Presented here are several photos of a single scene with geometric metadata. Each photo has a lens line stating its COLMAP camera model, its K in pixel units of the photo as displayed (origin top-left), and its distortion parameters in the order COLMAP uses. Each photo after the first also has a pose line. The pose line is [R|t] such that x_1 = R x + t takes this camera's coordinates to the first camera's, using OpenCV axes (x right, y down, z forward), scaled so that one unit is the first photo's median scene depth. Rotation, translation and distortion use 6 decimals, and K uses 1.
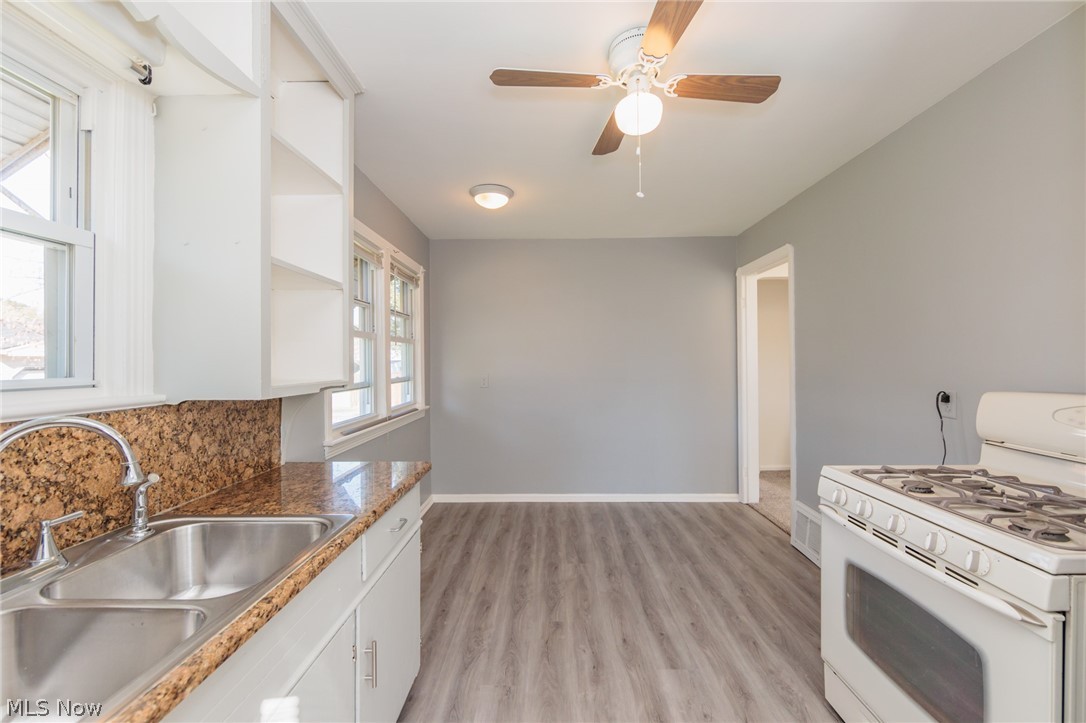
lens RADIAL K [[433.4, 0, 538.7], [0, 433.4, 358.6], [0, 0, 1]] dist [0.001202, -0.000906]
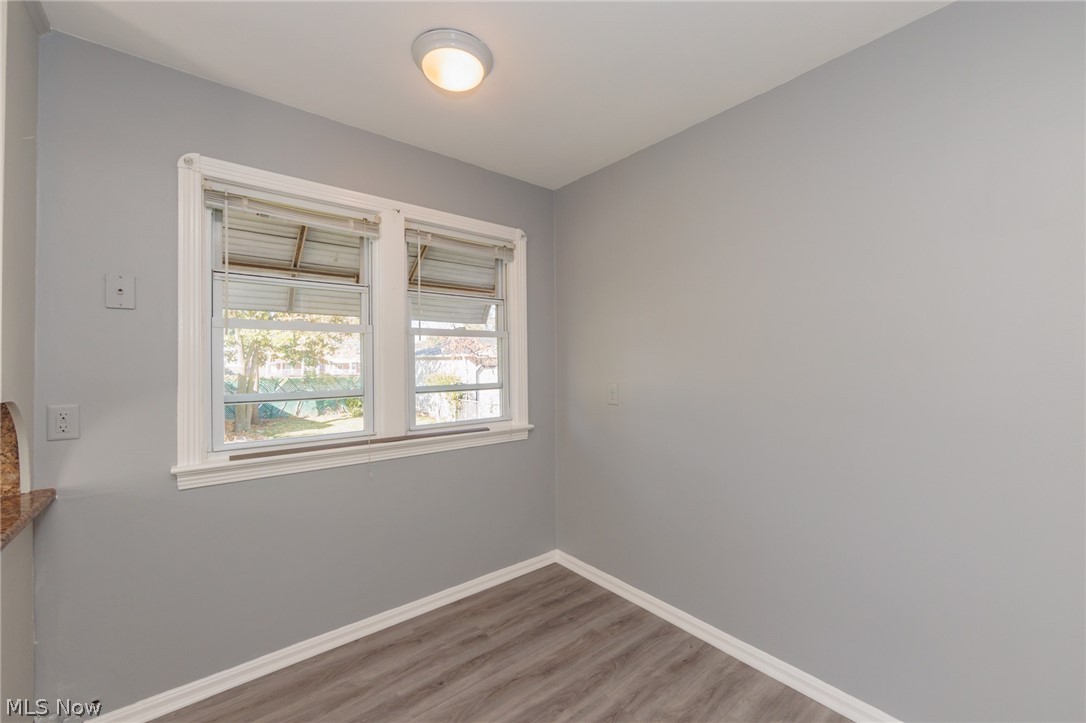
lens RADIAL K [[433.4, 0, 542.2], [0, 433.4, 359.2], [0, 0, 1]] dist [0.001202, -0.000906]
pose [[0.653176, -0.000568, -0.757206, 0.638293], [0.002793, 0.999995, 0.001659, 0.001865], [0.757201, -0.003198, 0.653174, 1.204213]]
